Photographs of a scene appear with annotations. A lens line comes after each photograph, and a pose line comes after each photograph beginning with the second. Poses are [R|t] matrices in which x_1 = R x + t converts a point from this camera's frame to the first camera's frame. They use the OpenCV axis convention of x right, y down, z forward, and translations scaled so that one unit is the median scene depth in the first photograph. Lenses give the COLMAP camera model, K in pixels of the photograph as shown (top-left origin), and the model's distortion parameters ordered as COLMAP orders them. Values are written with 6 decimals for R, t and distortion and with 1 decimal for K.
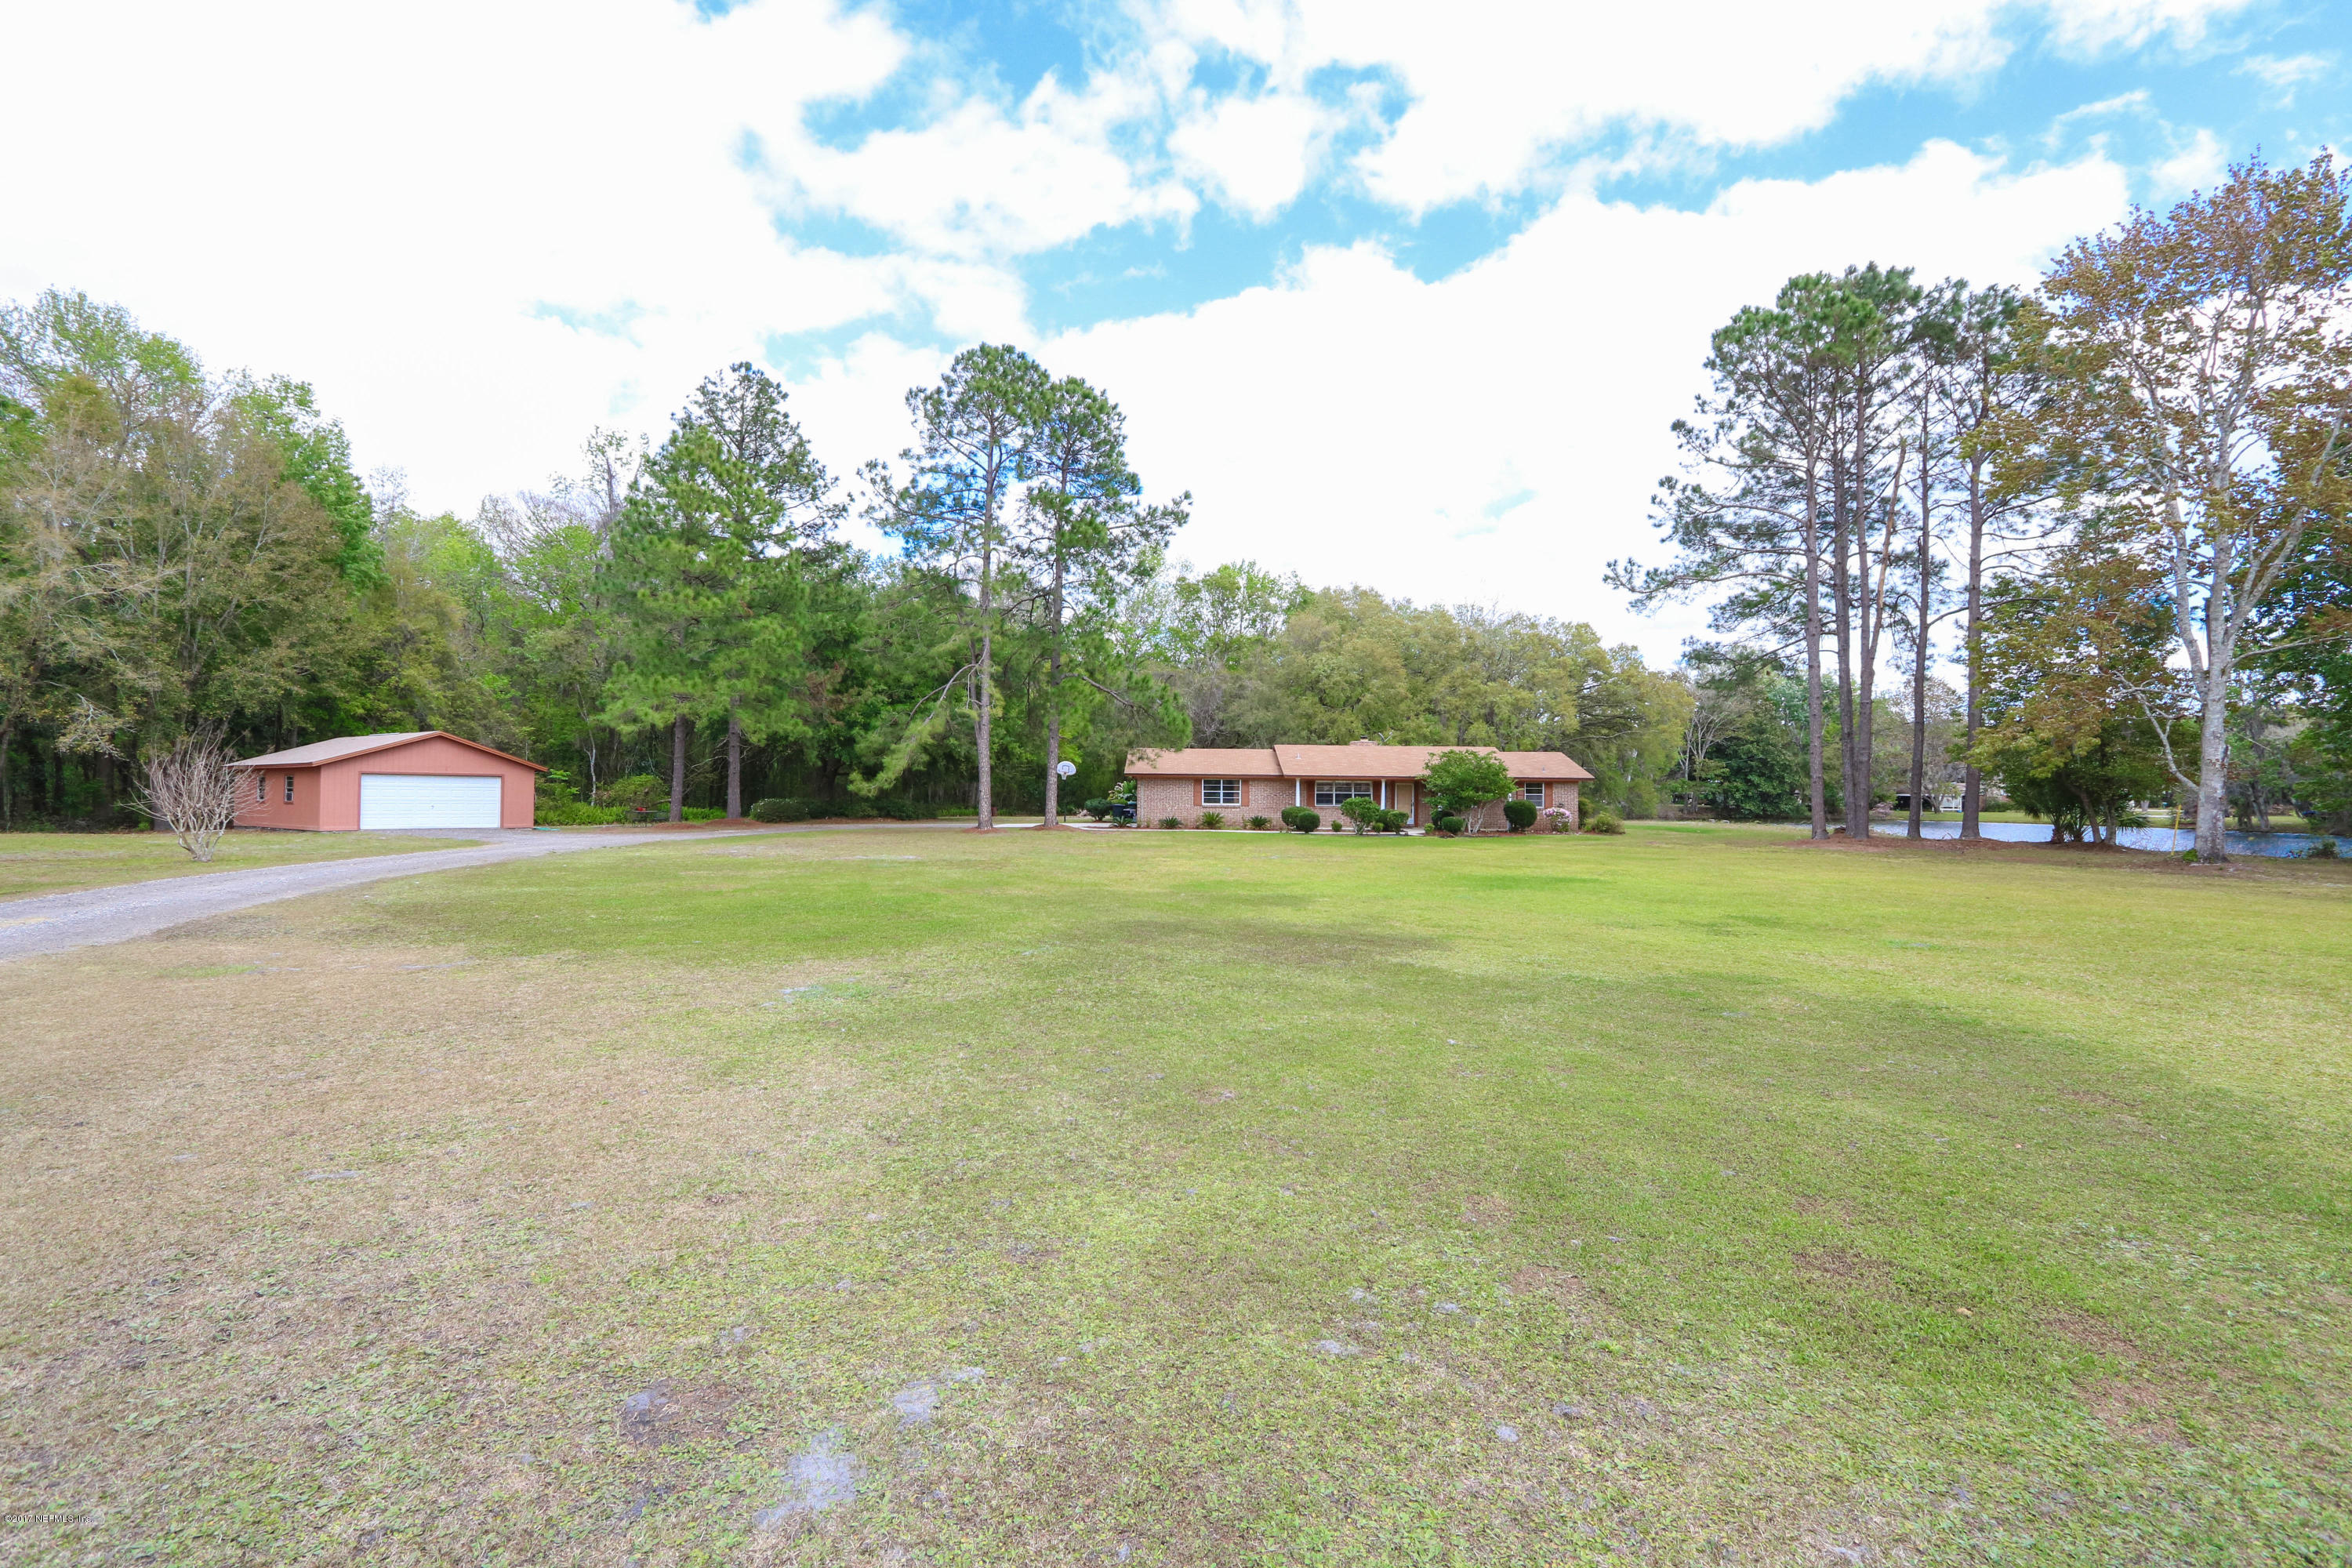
lens RADIAL K [[1087.2, 0, 1160.1], [0, 1087.2, 797.6], [0, 0, 1]] dist [-0.017057, 0.001729]
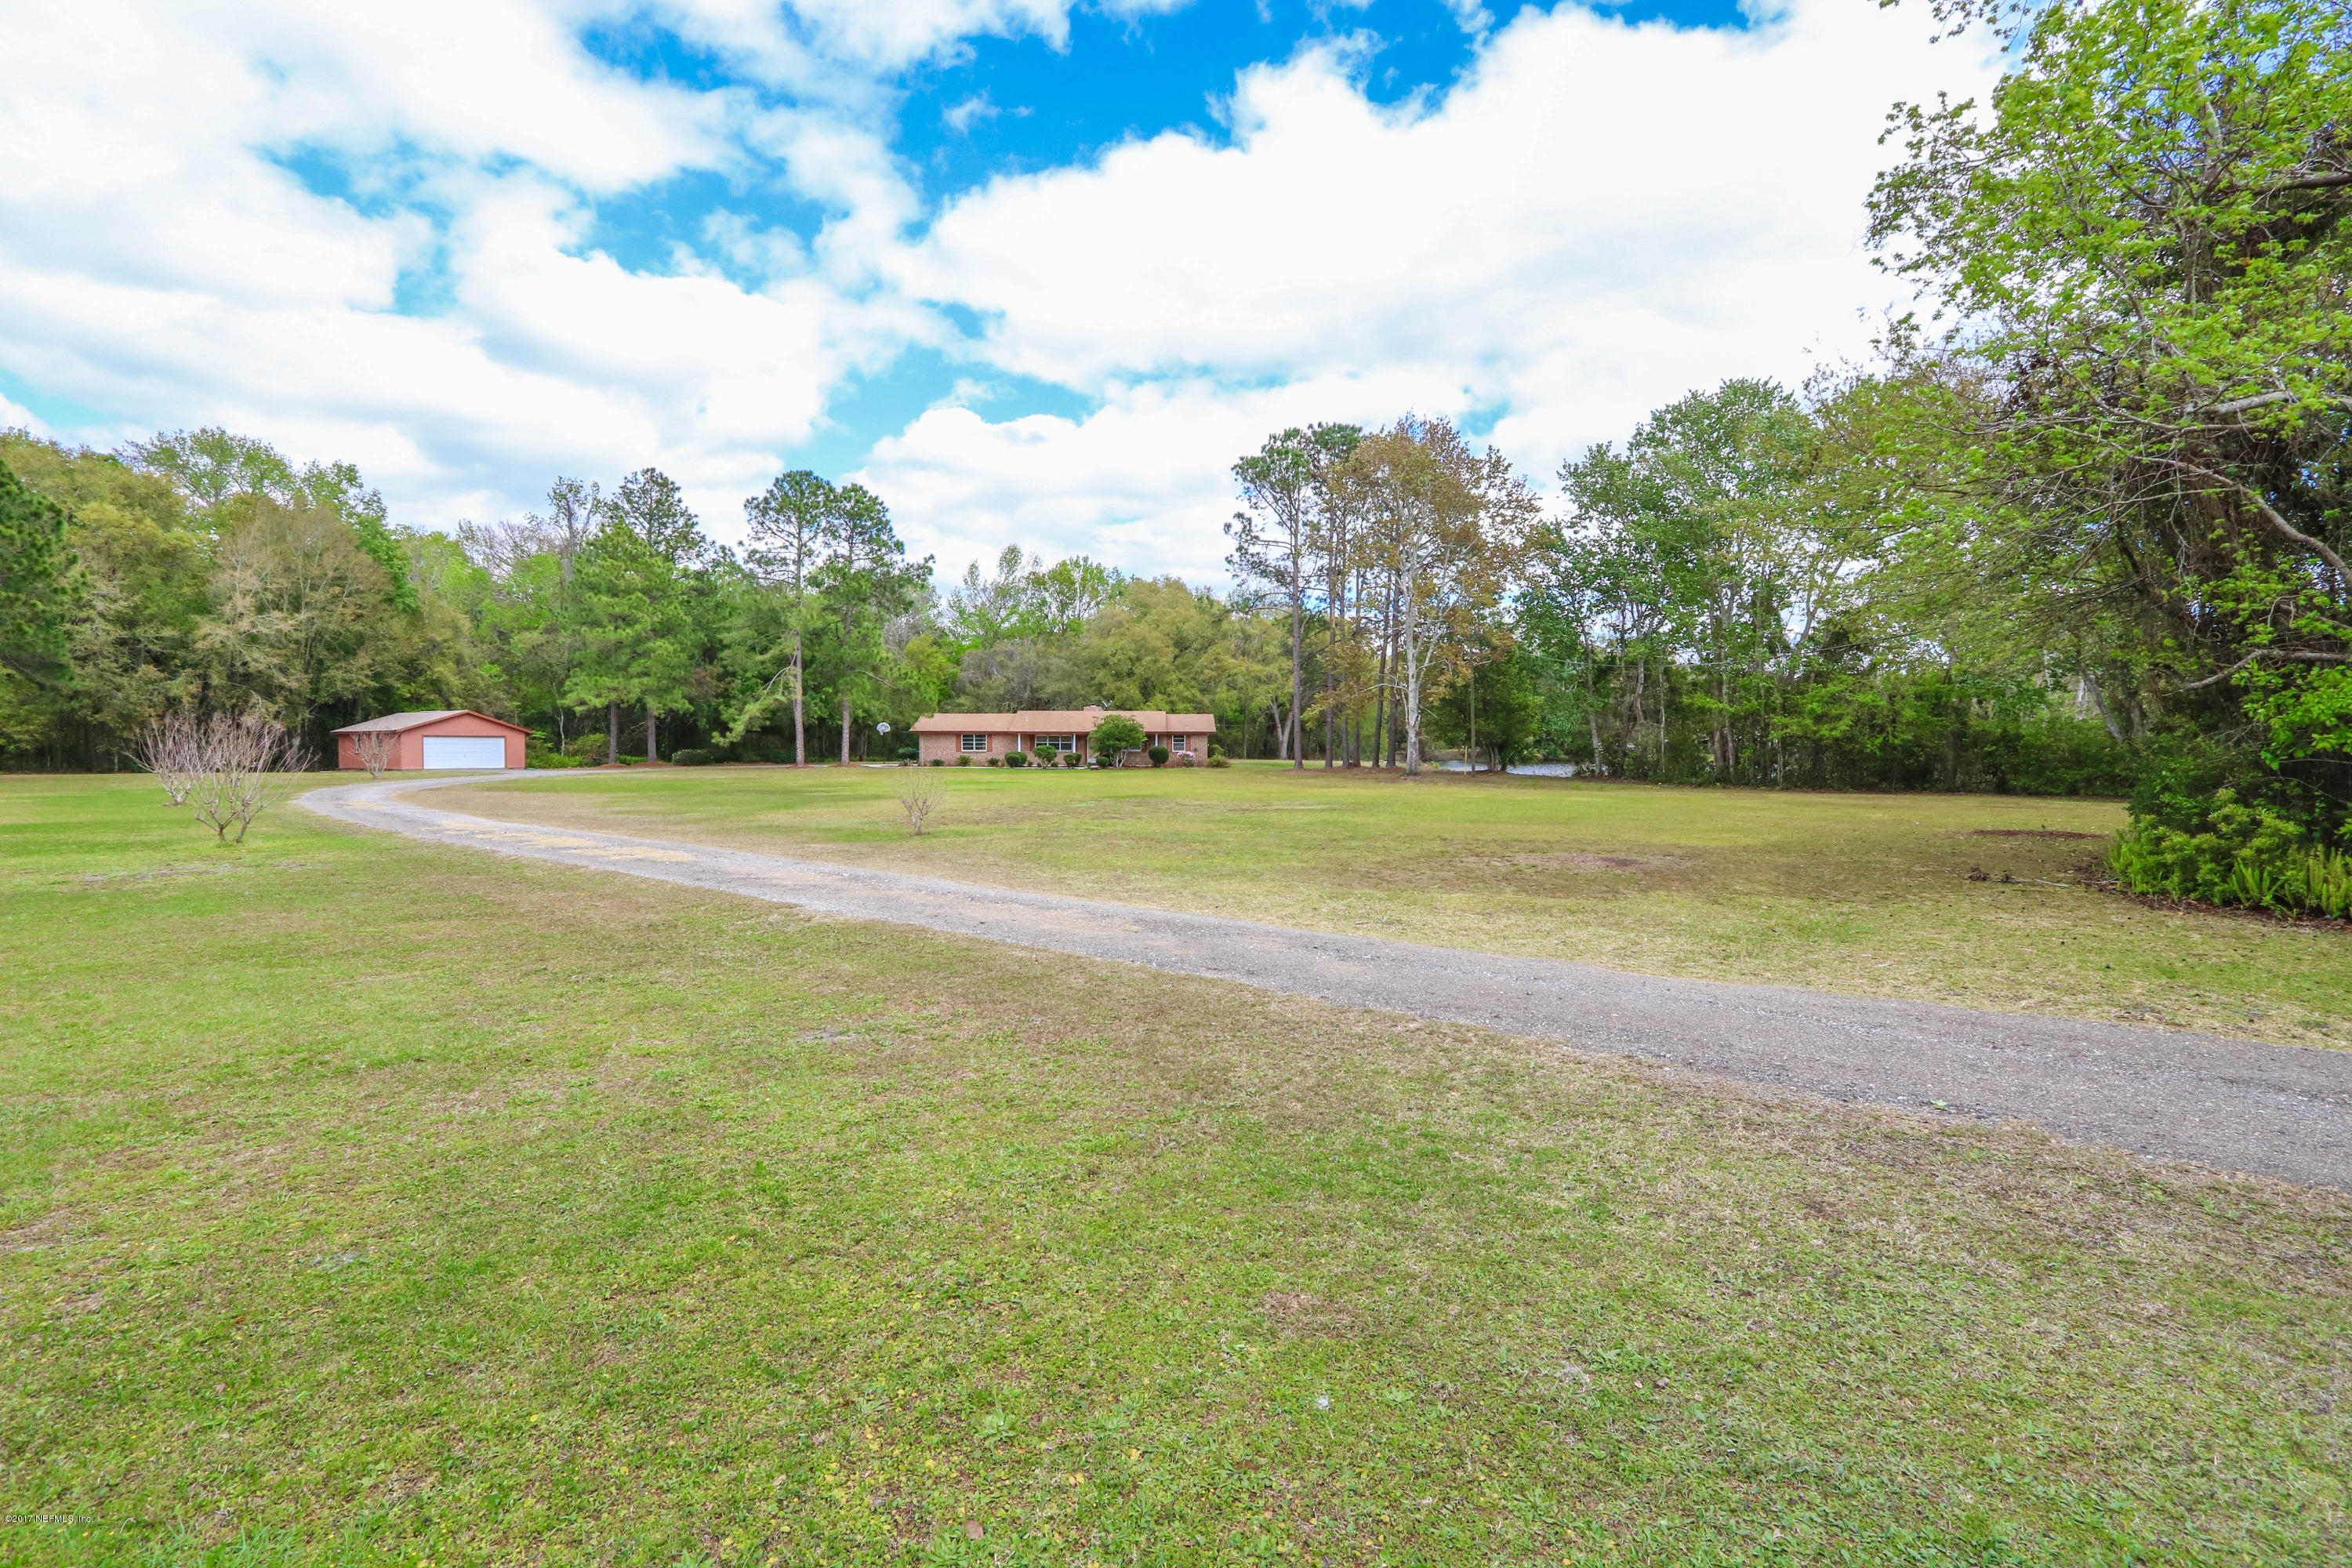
lens RADIAL K [[1087.2, 0, 1167.1], [0, 1087.2, 793.4], [0, 0, 1]] dist [-0.017057, 0.001729]
pose [[0.999731, -0.008741, 0.021497, 0.314830], [0.007842, 0.999106, 0.041540, 0.005430], [-0.021841, -0.041360, 0.998906, -0.579466]]
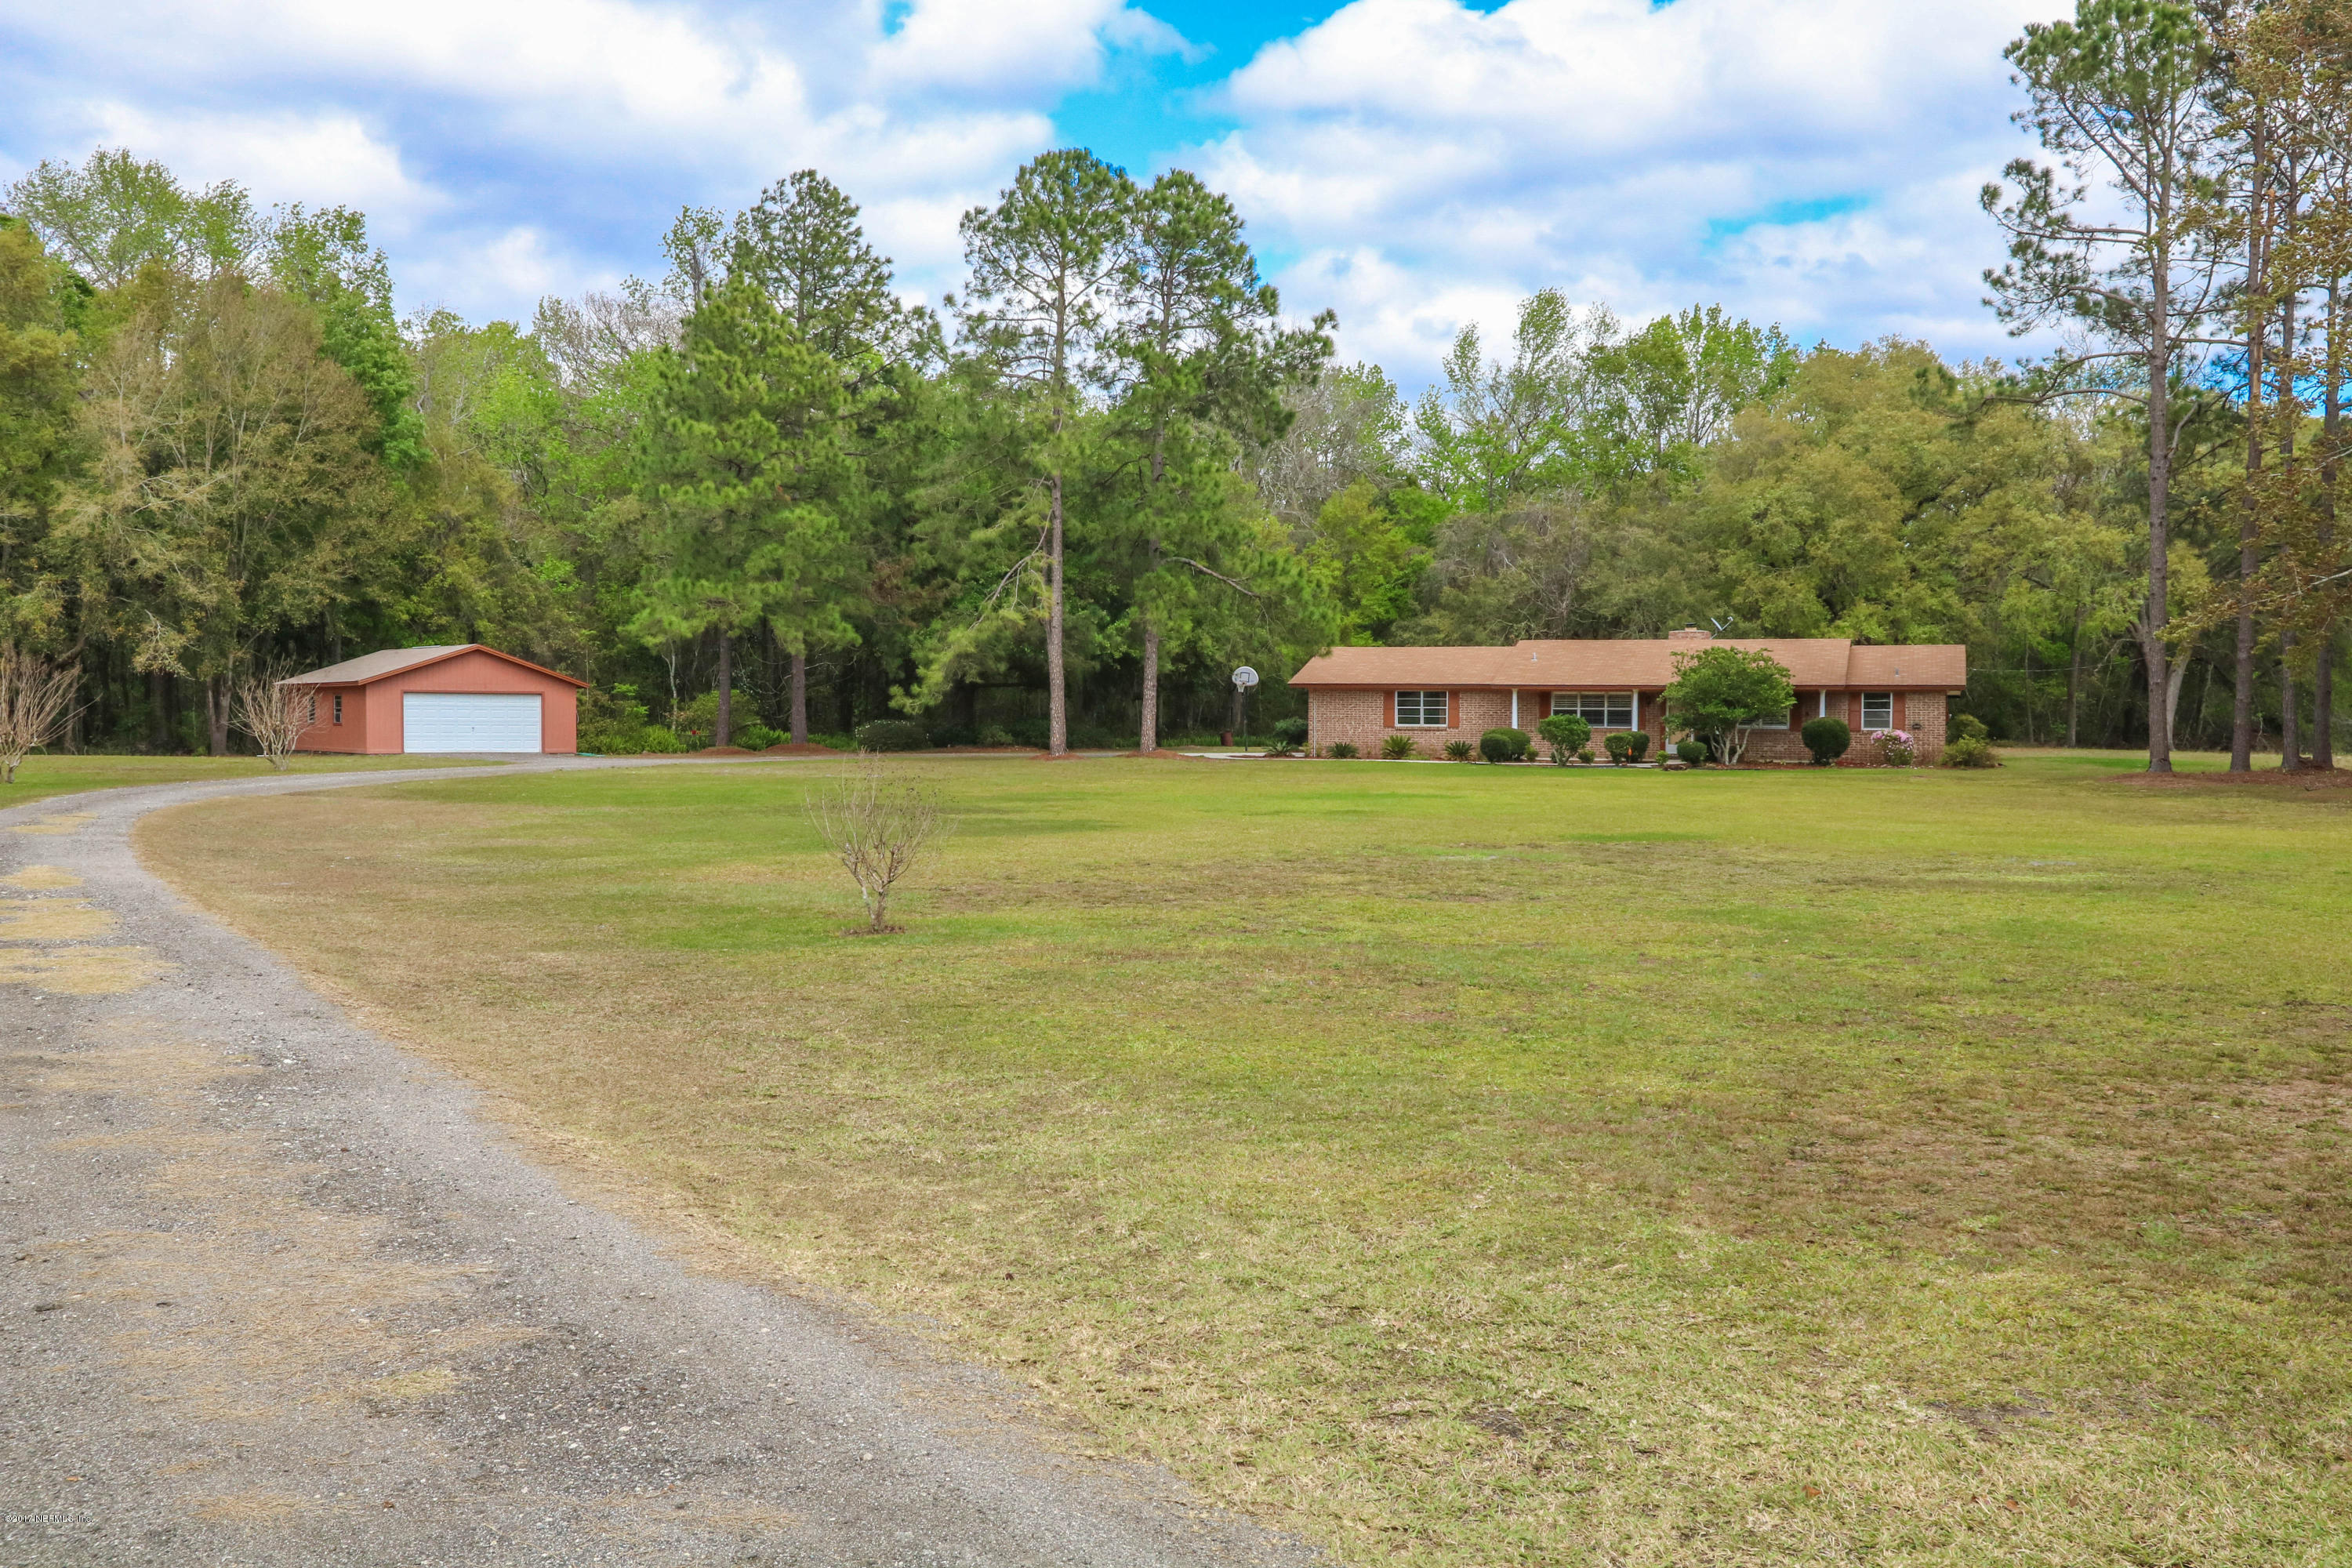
lens RADIAL K [[2209.5, 0, 1173.4], [0, 2209.5, 832.9], [0, 0, 1]] dist [0.013926, 0.000000]
pose [[0.951455, 0.013042, -0.307511, 0.375775], [0.002204, 0.998787, 0.049182, 0.005169], [0.307780, -0.047472, 0.950273, -0.482505]]
